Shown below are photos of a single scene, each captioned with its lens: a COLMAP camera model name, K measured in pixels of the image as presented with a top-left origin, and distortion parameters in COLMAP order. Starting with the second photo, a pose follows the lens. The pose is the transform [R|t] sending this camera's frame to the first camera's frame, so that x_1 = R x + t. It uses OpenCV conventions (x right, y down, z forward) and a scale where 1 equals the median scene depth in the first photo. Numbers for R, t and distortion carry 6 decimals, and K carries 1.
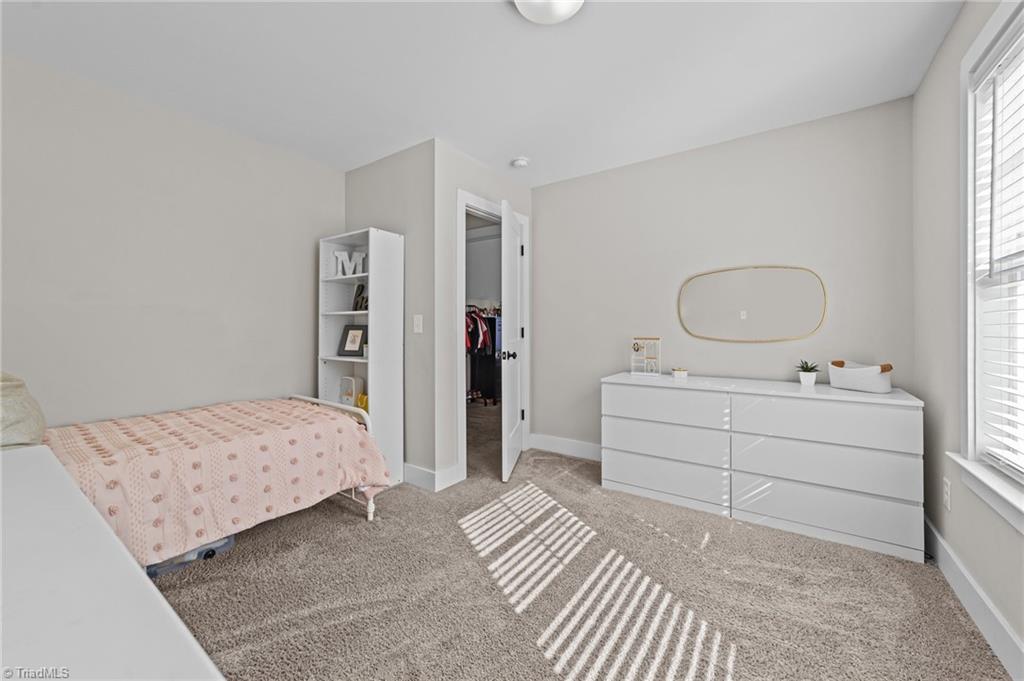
lens RADIAL K [[395.3, 0, 508.9], [0, 395.3, 332.0], [0, 0, 1]] dist [-0.009480, 0.003779]
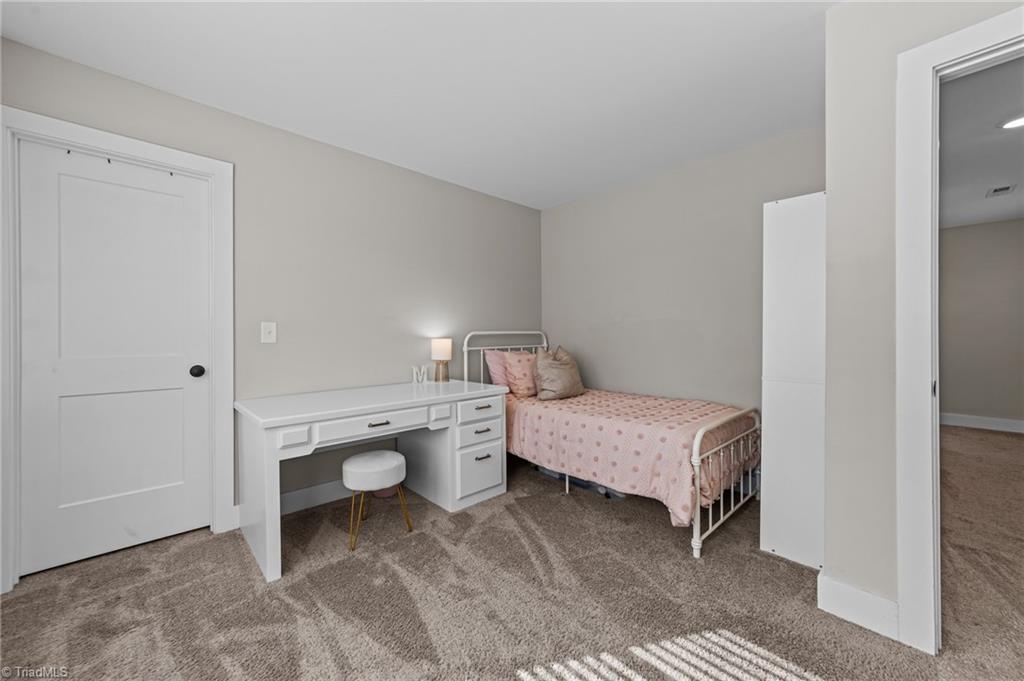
lens RADIAL K [[395.3, 0, 509.2], [0, 395.3, 336.9], [0, 0, 1]] dist [-0.009480, 0.003779]
pose [[-0.203808, 0.004309, -0.979001, 0.670924], [0.003574, 0.999987, 0.003658, -0.013241], [0.979004, -0.002754, -0.203821, 0.902263]]
